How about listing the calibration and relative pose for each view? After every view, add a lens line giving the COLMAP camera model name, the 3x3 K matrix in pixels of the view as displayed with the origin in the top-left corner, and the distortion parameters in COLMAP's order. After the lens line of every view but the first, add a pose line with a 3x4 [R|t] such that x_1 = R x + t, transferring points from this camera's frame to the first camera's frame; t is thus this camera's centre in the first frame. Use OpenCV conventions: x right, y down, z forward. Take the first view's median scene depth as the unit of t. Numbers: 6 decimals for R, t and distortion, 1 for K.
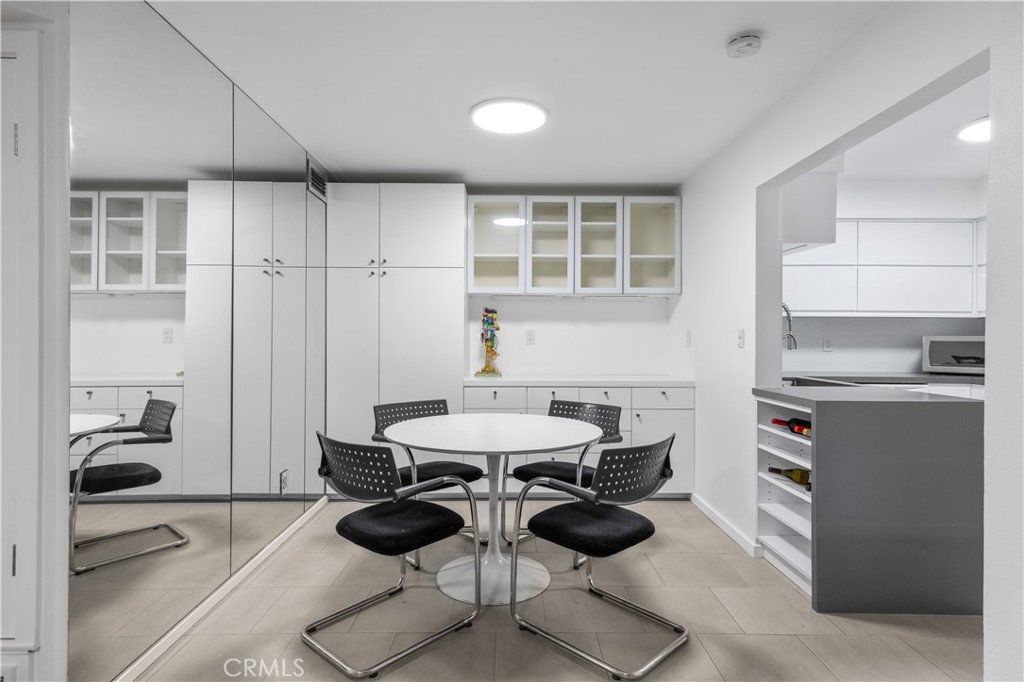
lens RADIAL K [[524.1, 0, 509.9], [0, 524.1, 339.6], [0, 0, 1]] dist [0.021519, 0.000000]
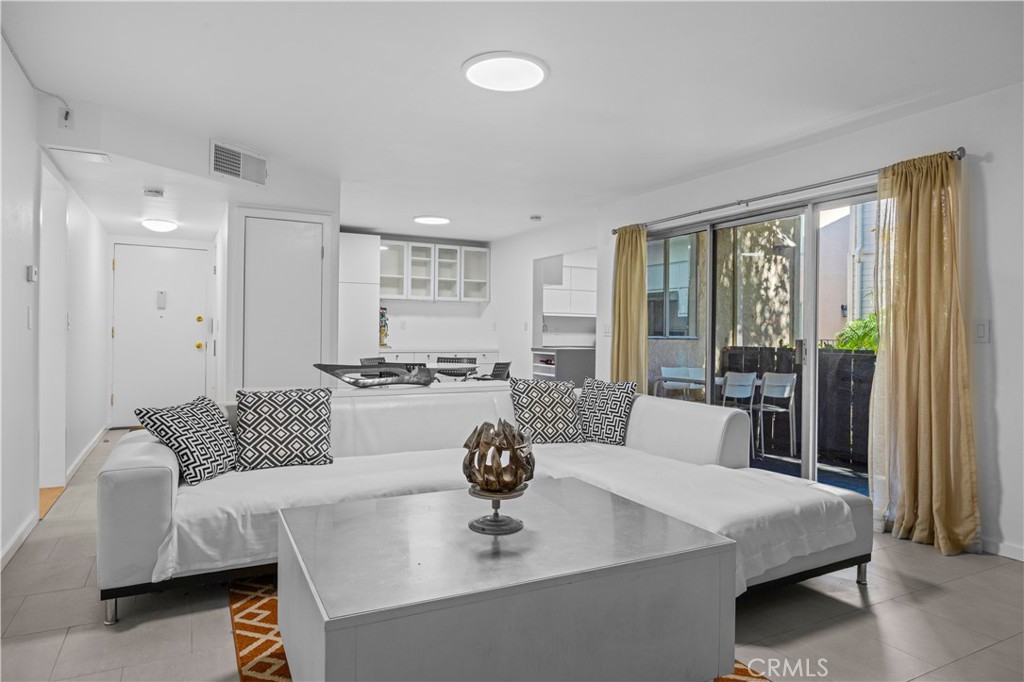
lens RADIAL K [[618.8, 0, 514.3], [0, 618.8, 335.1], [0, 0, 1]] dist [0.000583, 0.002710]
pose [[0.885452, 0.007123, 0.464675, -0.592761], [-0.008218, 0.999966, 0.000331, 0.025309], [-0.464657, -0.004112, 0.885481, -0.933121]]
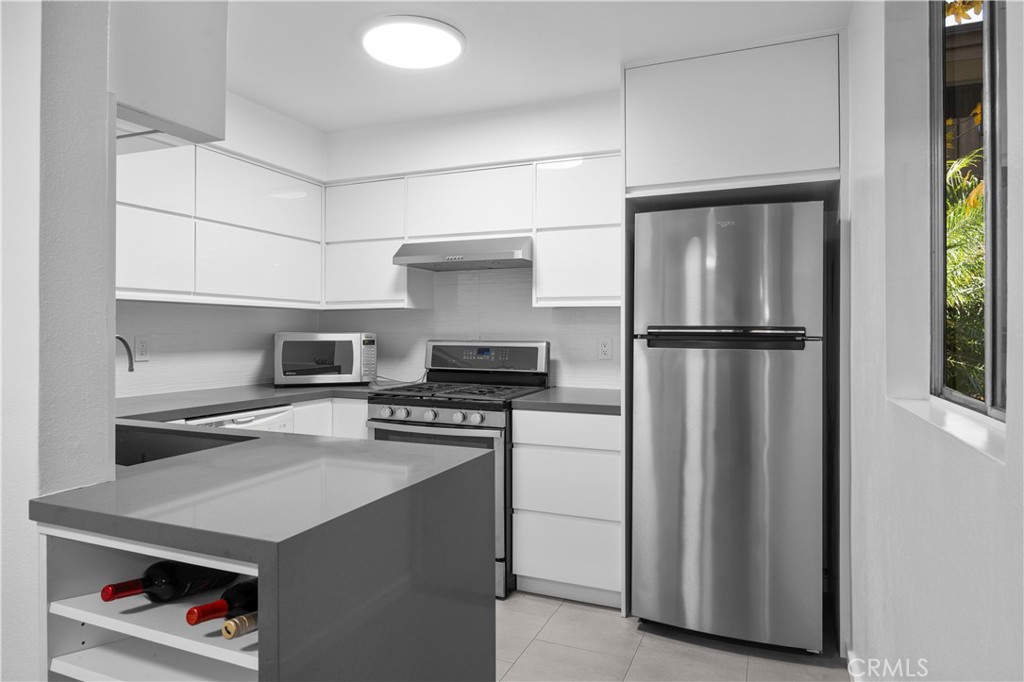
lens RADIAL K [[618.8, 0, 512.3], [0, 618.8, 330.3], [0, 0, 1]] dist [0.000583, 0.002710]
pose [[0.395397, -0.002686, 0.918507, 0.152711], [0.004387, 0.999990, 0.001036, -0.011170], [-0.918500, 0.003620, 0.395404, 0.390586]]
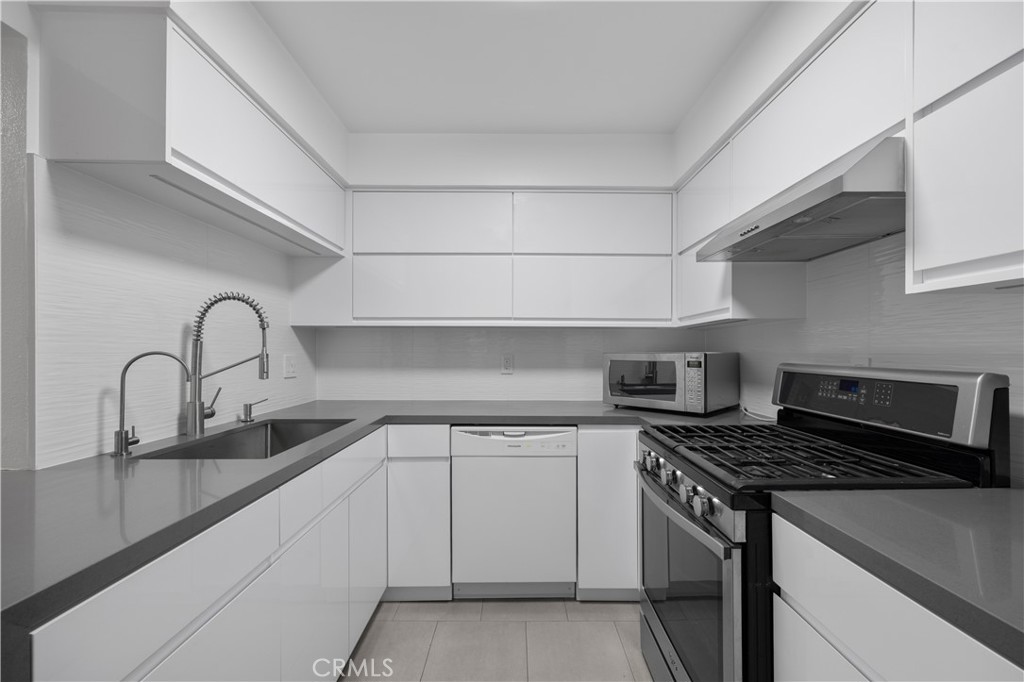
lens RADIAL K [[420.1, 0, 515.4], [0, 420.1, 350.7], [0, 0, 1]] dist [0.002716, 0.000055]
pose [[0.999996, -0.002876, -0.000446, 0.659265], [0.002873, 0.999978, -0.005933, -0.007285], [0.000463, 0.005932, 0.999982, 0.439290]]
